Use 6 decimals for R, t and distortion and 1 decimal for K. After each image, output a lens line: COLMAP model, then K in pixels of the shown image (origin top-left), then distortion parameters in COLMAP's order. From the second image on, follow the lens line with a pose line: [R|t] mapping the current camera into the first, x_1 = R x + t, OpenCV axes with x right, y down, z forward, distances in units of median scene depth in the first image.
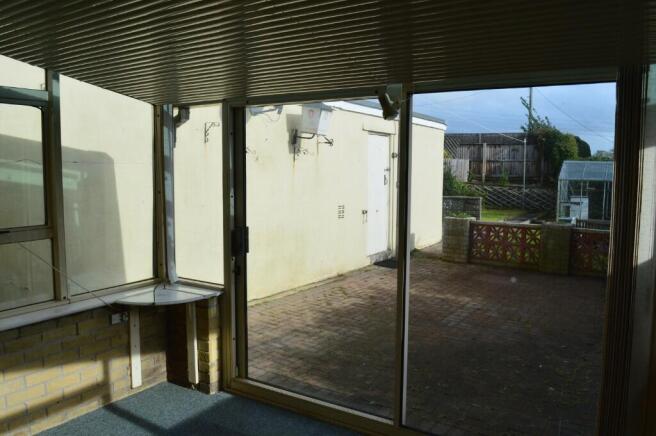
lens RADIAL K [[527.3, 0, 341.9], [0, 527.3, 216.7], [0, 0, 1]] dist [-0.082955, 0.001876]
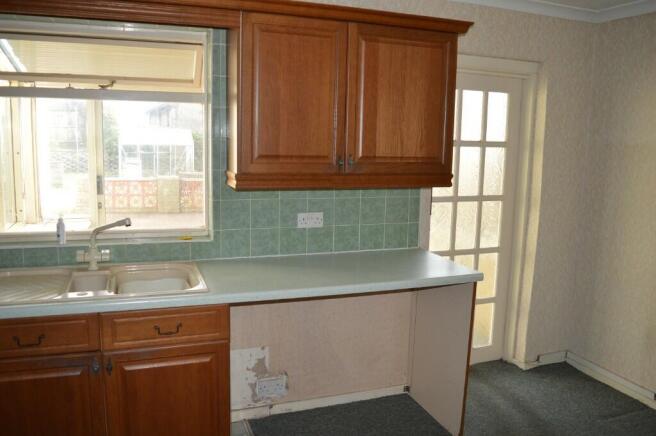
lens RADIAL K [[527.3, 0, 341.9], [0, 527.3, 216.7], [0, 0, 1]] dist [-0.082955, 0.001876]
pose [[0.607202, -0.104993, 0.787580, -0.186375], [0.051005, 0.994337, 0.093232, 0.006286], [-0.792909, -0.016440, 0.609118, -0.095805]]
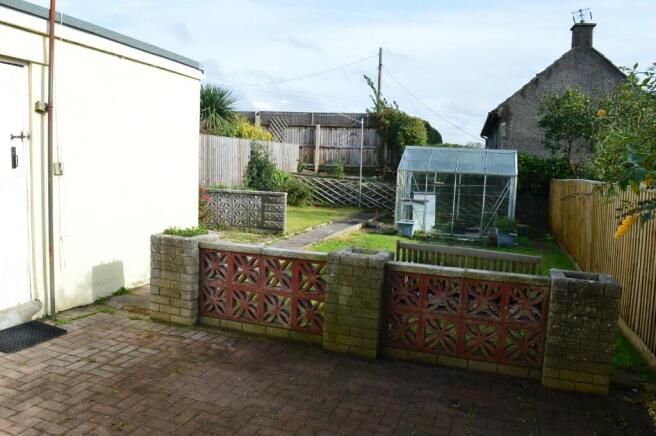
lens RADIAL K [[527.3, 0, 341.9], [0, 527.3, 216.7], [0, 0, 1]] dist [-0.082955, 0.001876]
pose [[0.967799, 0.003462, 0.251700, 0.124936], [-0.007544, 0.999855, 0.015257, -0.012915], [-0.251611, -0.016665, 0.967685, 0.239222]]
